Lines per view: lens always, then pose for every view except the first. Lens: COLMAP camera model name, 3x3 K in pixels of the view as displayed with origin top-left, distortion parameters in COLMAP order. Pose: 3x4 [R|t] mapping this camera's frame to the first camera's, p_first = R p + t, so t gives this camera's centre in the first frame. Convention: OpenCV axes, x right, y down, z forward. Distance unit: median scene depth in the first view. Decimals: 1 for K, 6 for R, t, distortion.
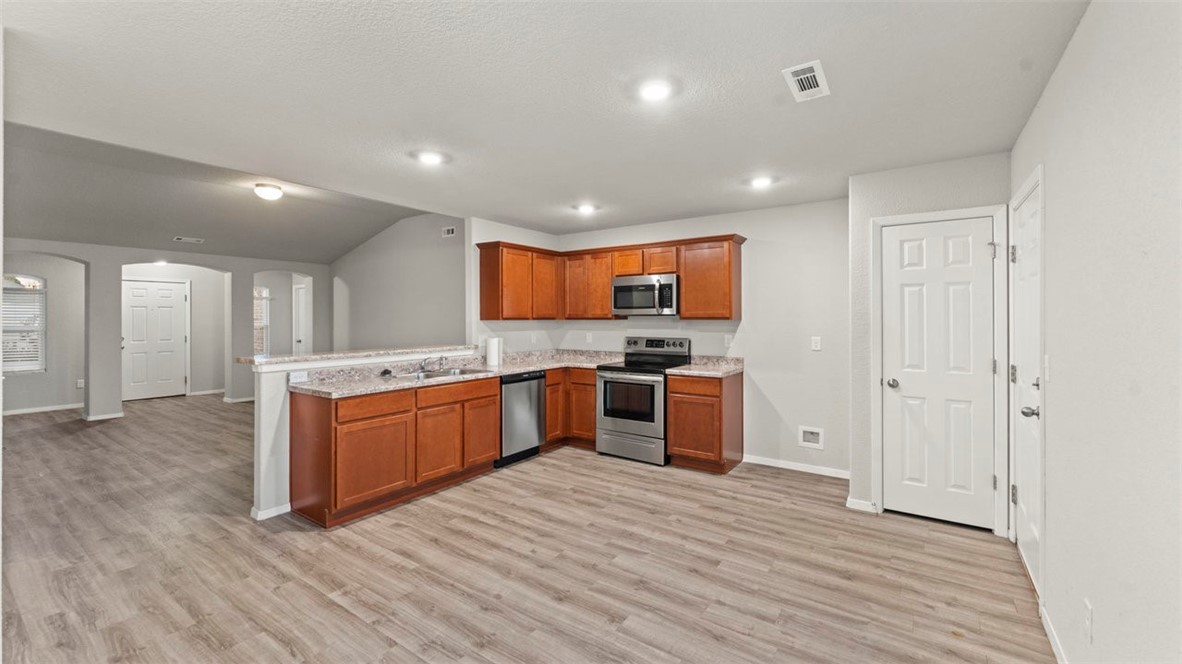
lens RADIAL K [[477.7, 0, 587.6], [0, 477.7, 320.6], [0, 0, 1]] dist [-0.004715, 0.000350]
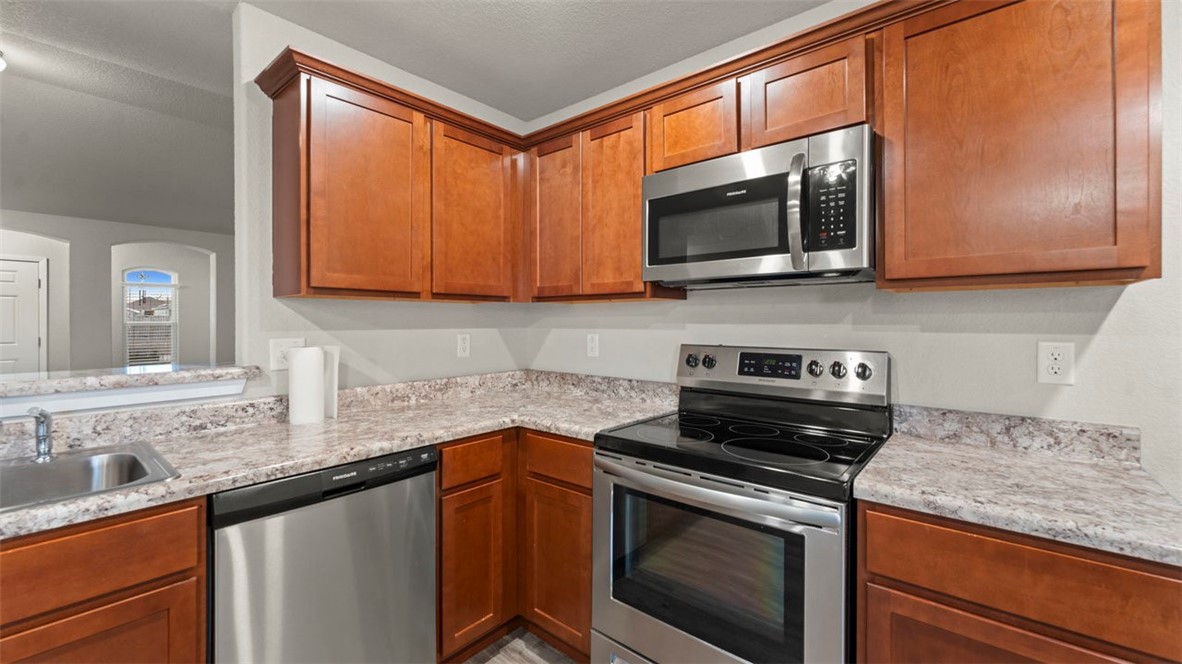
lens RADIAL K [[477.7, 0, 581.2], [0, 477.7, 332.4], [0, 0, 1]] dist [-0.004715, 0.000350]
pose [[0.994720, 0.002857, -0.102589, 0.041609], [-0.000709, 0.999780, 0.020961, 0.017220], [0.102627, -0.020777, 0.994503, 0.649296]]
